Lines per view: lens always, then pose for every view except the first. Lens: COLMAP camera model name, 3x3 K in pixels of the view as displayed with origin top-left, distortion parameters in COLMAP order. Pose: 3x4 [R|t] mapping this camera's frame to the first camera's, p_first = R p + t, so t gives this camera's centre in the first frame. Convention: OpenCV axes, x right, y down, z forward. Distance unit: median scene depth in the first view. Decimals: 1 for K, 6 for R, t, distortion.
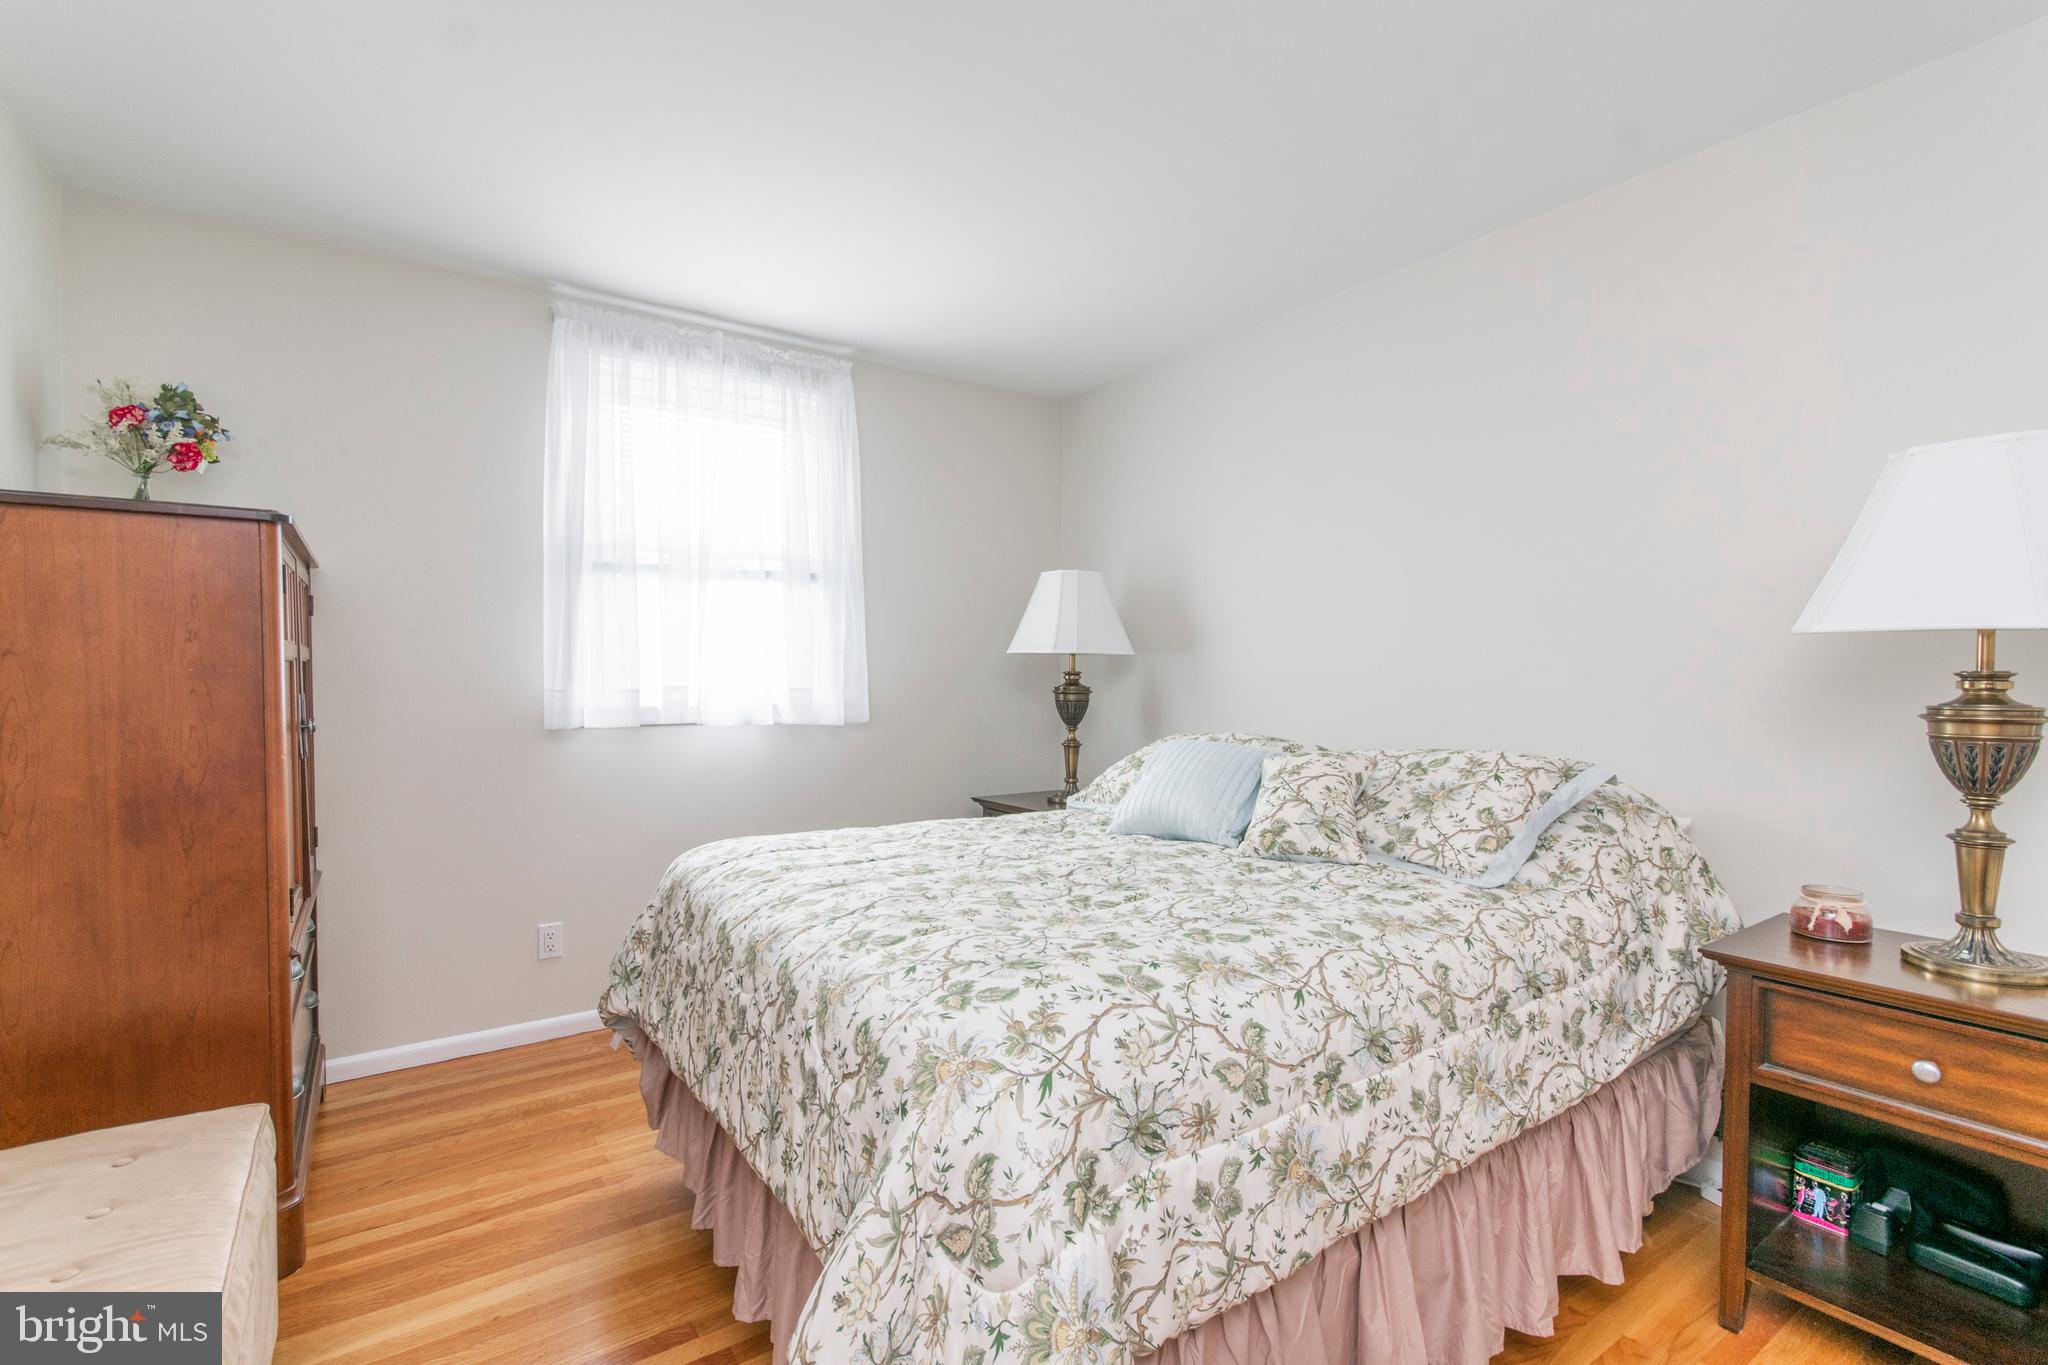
lens RADIAL K [[905.6, 0, 1008.4], [0, 905.6, 695.6], [0, 0, 1]] dist [0.003421, -0.001527]
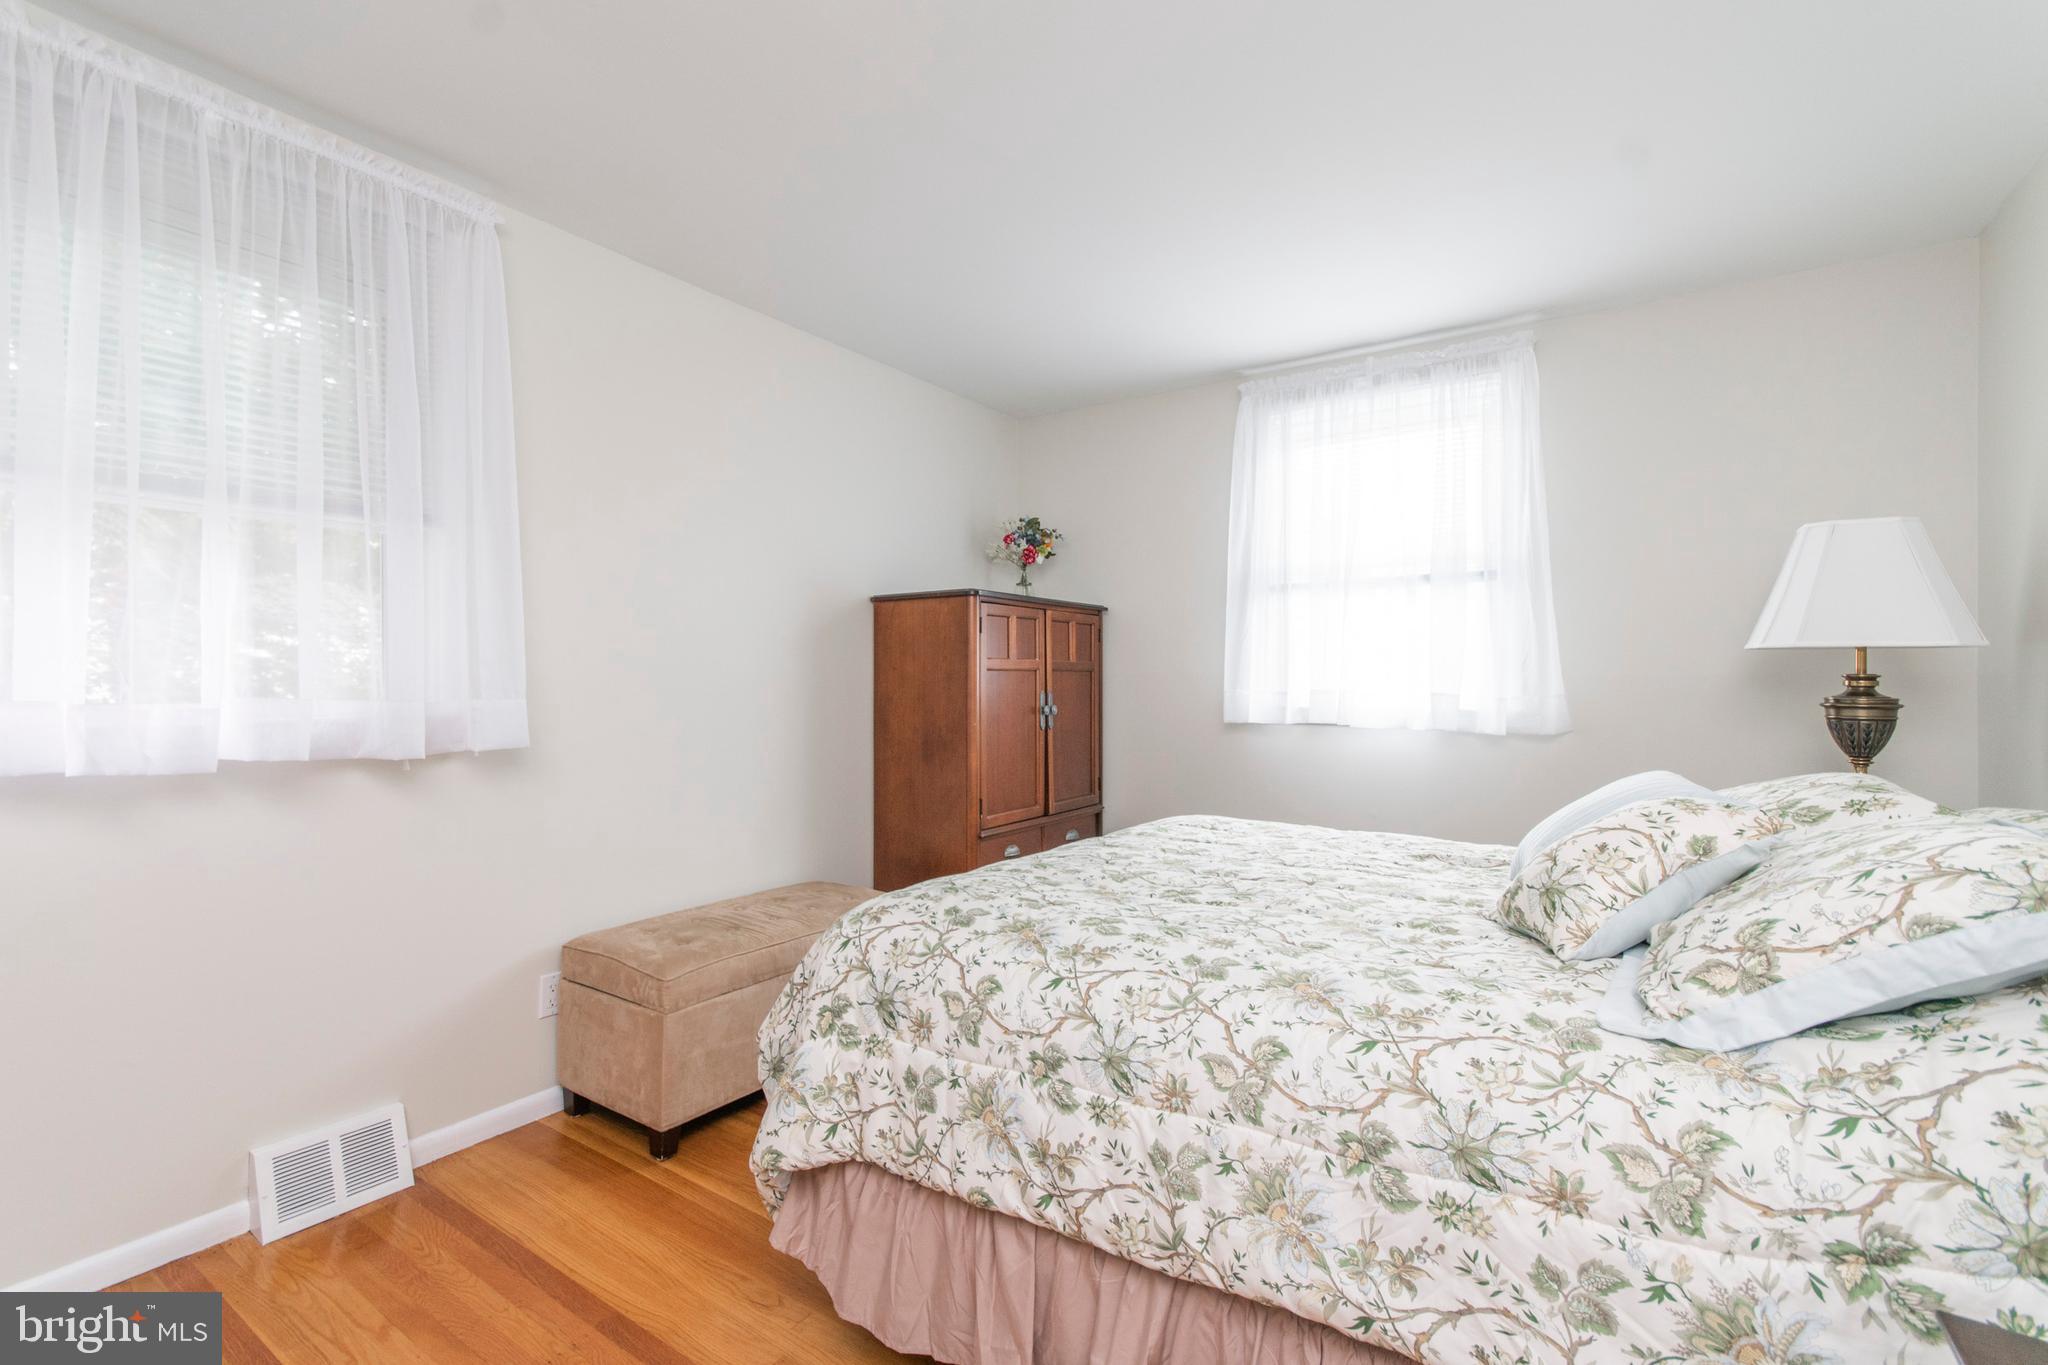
lens RADIAL K [[905.6, 0, 1014.9], [0, 905.6, 679.0], [0, 0, 1]] dist [0.003421, -0.001527]
pose [[0.379517, -0.002136, -0.925182, 1.066485], [-0.023229, 0.999660, -0.011837, -0.002963], [0.924893, 0.025984, 0.379339, 0.463842]]
